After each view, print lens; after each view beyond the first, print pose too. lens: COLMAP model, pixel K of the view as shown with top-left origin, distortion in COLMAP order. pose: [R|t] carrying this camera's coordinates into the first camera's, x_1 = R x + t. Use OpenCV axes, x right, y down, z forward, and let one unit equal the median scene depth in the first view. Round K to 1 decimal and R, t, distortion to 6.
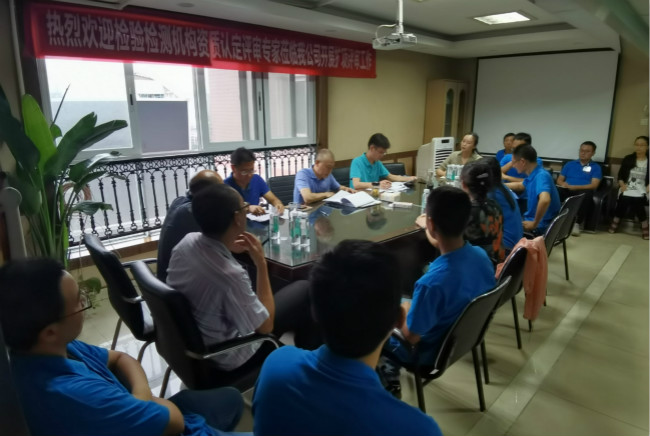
lens RADIAL K [[392.3, 0, 336.5], [0, 392.3, 219.4], [0, 0, 1]] dist [-0.021090, -0.001681]
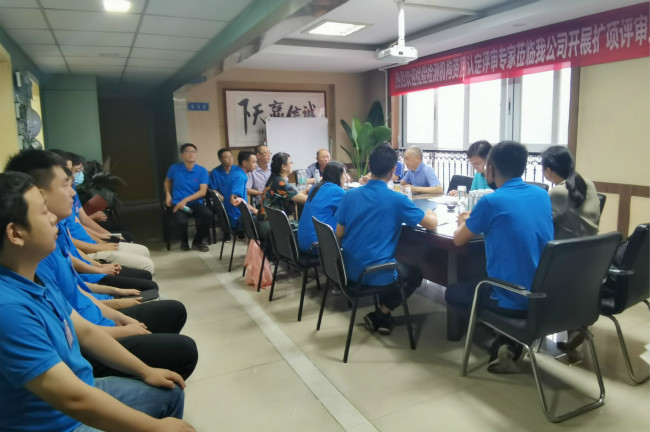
lens RADIAL K [[441.7, 0, 325.0], [0, 441.7, 203.6], [0, 0, 1]] dist [0.027576, -0.077673]
pose [[-0.324264, 0.156879, -0.932867, 1.246201], [-0.232932, 0.942547, 0.239474, -0.260143], [0.916840, 0.294948, -0.269092, 1.084482]]
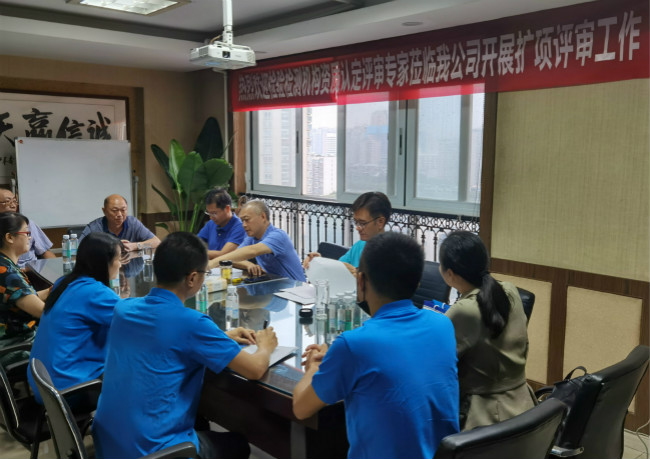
lens RADIAL K [[624.1, 0, 325.0], [0, 624.1, 229.5], [0, 0, 1]] dist [0.038619, -0.007059]
pose [[-0.078856, 0.129637, -0.988421, 1.055123], [-0.282451, 0.947972, 0.146866, -0.321033], [0.956035, 0.290762, -0.038137, 1.101710]]
